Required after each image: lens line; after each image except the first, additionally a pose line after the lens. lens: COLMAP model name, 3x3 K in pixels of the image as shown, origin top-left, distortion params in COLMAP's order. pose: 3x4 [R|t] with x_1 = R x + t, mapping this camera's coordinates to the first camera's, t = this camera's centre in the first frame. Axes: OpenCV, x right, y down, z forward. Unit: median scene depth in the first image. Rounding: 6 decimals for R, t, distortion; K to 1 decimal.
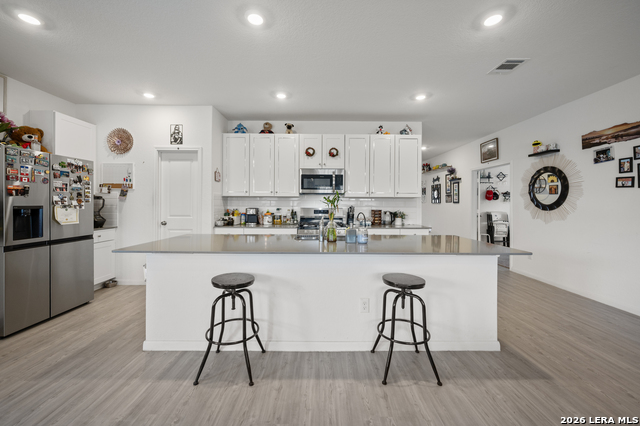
lens RADIAL K [[256.8, 0, 318.1], [0, 256.8, 204.8], [0, 0, 1]] dist [0.000532, -0.000139]
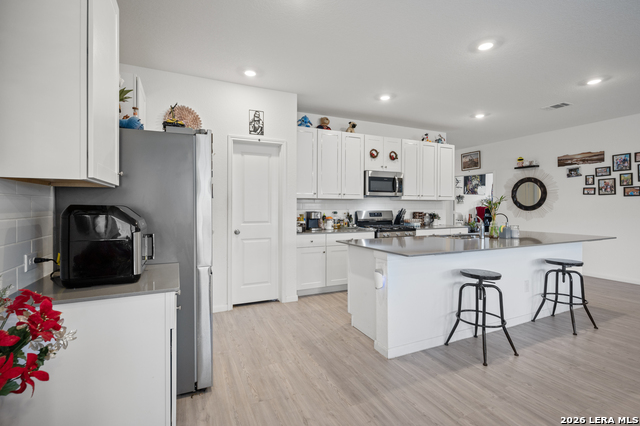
lens RADIAL K [[300.4, 0, 317.0], [0, 300.4, 211.8], [0, 0, 1]] dist [-0.000154, 0.000030]
pose [[0.908196, -0.013325, 0.418334, -0.723991], [0.006530, 0.999823, 0.017670, -0.005732], [-0.418495, -0.013316, 0.908121, 0.045570]]
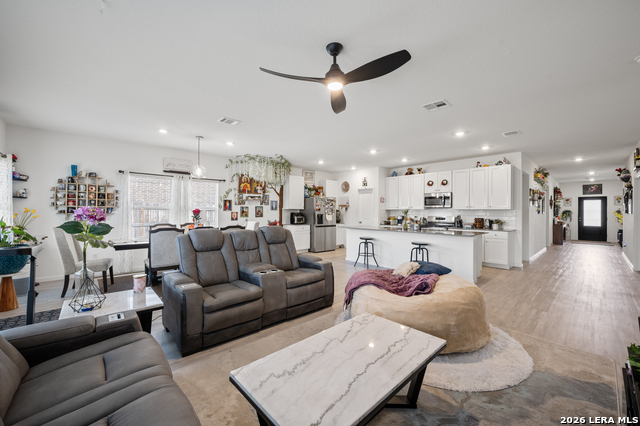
lens RADIAL K [[256.8, 0, 317.6], [0, 256.8, 212.0], [0, 0, 1]] dist [0.000532, -0.000139]
pose [[0.678978, -0.000827, -0.734159, 0.726691], [-0.004590, 0.999975, -0.005371, -0.002415], [0.734145, 0.007016, 0.678957, -0.725276]]
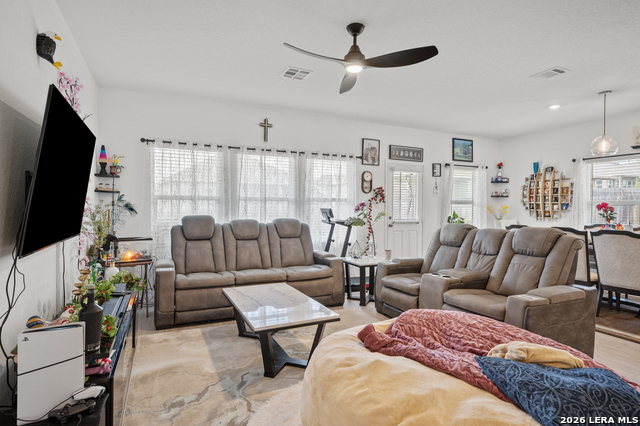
lens RADIAL K [[341.3, 0, 315.1], [0, 341.3, 211.2], [0, 0, 1]] dist [-0.002246, -0.000726]
pose [[-0.909761, -0.005712, -0.415093, 0.705388], [-0.011463, 0.999870, 0.011363, 0.002842], [0.414974, 0.015096, -0.909708, 0.260669]]
